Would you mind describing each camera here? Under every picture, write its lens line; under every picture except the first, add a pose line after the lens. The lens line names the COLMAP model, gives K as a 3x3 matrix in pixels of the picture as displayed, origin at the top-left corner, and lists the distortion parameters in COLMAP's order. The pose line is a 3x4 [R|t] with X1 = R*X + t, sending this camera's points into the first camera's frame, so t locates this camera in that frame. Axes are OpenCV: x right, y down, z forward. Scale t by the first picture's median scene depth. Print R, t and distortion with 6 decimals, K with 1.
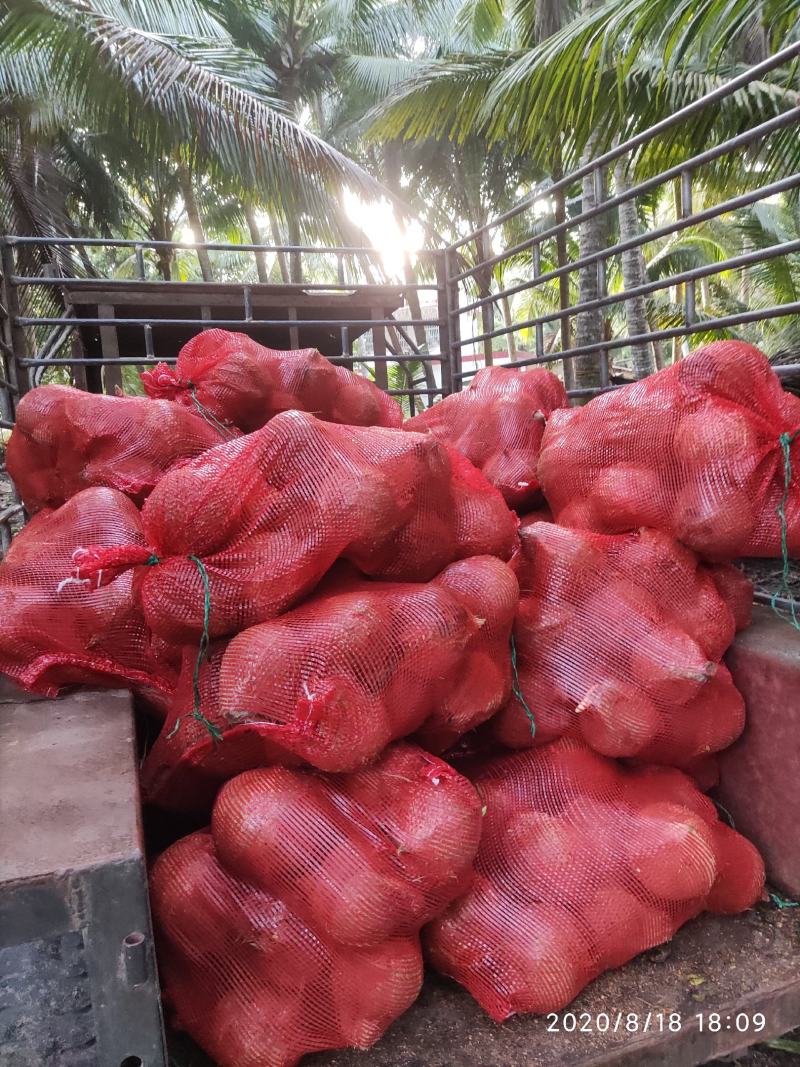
lens RADIAL K [[811.2, 0, 400.0], [0, 811.2, 533.5], [0, 0, 1]] dist [0.059498, -0.000322]
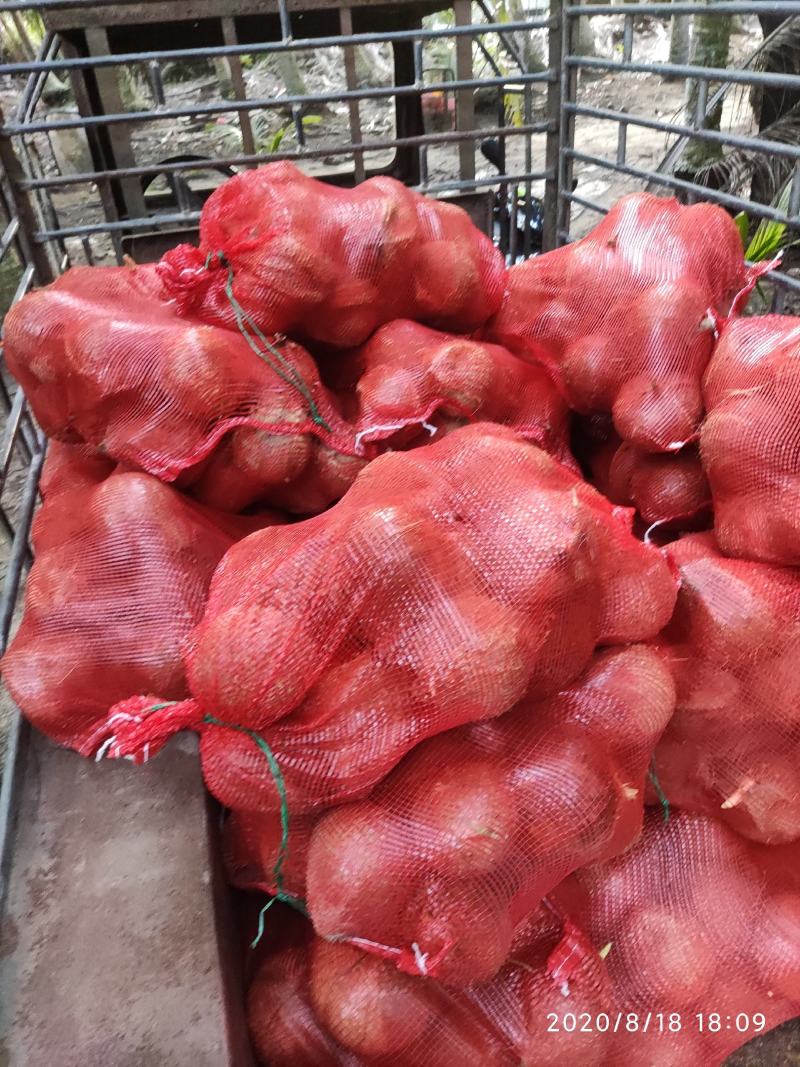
lens RADIAL K [[827.2, 0, 400.0], [0, 827.2, 533.5], [0, 0, 1]] dist [0.001663, 0.000211]
pose [[0.997948, 0.020664, -0.060604, -0.065343], [0.007905, 0.899494, 0.436862, -0.387890], [0.063540, -0.436445, 0.897485, 0.318917]]
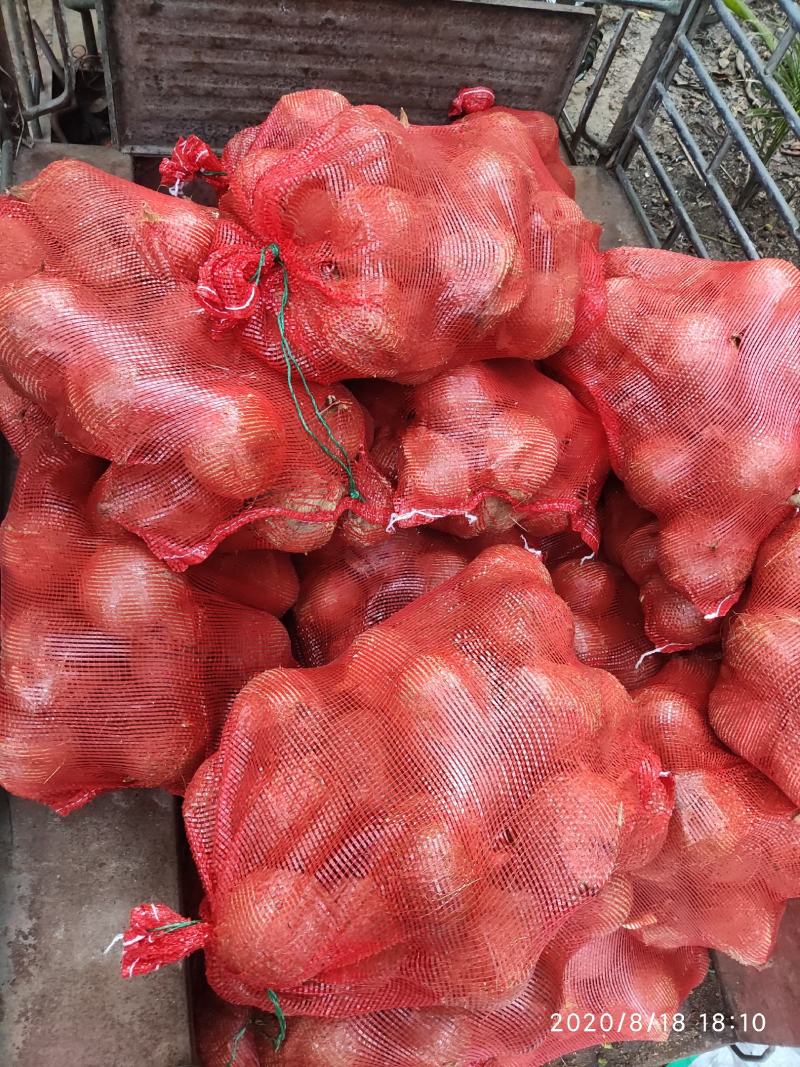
lens RADIAL K [[827.2, 0, 400.0], [0, 827.2, 533.5], [0, 0, 1]] dist [0.001663, 0.000211]
pose [[0.960722, 0.235343, 0.147062, -0.288051], [-0.260139, 0.579163, 0.772592, -0.721905], [0.096651, -0.780502, 0.617636, 0.684102]]
